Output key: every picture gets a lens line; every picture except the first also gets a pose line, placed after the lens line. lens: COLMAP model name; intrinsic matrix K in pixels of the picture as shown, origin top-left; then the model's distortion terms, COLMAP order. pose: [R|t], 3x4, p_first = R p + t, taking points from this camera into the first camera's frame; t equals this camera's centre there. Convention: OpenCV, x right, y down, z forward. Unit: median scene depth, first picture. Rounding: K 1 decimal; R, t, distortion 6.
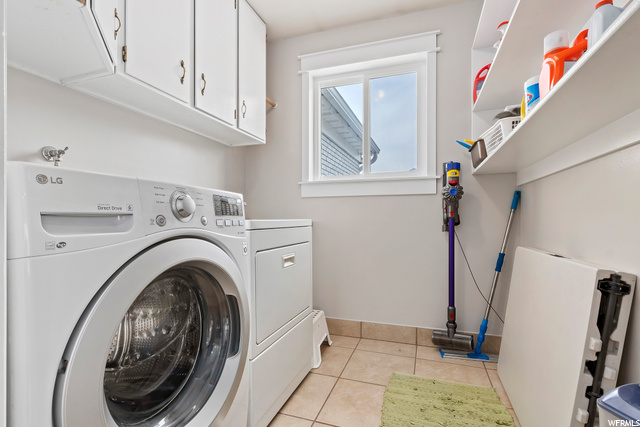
lens RADIAL K [[306.2, 0, 319.2], [0, 306.2, 215.2], [0, 0, 1]] dist [-0.004518, 0.000866]
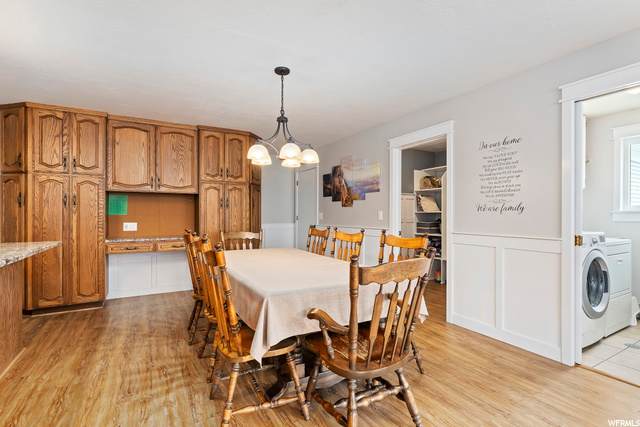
lens RADIAL K [[306.2, 0, 318.0], [0, 306.2, 217.8], [0, 0, 1]] dist [-0.004518, 0.000866]
pose [[0.756559, 0.003702, -0.653915, -0.244154], [0.005350, 0.999915, 0.011850, -0.144122], [0.653903, -0.012464, 0.756476, -1.516042]]
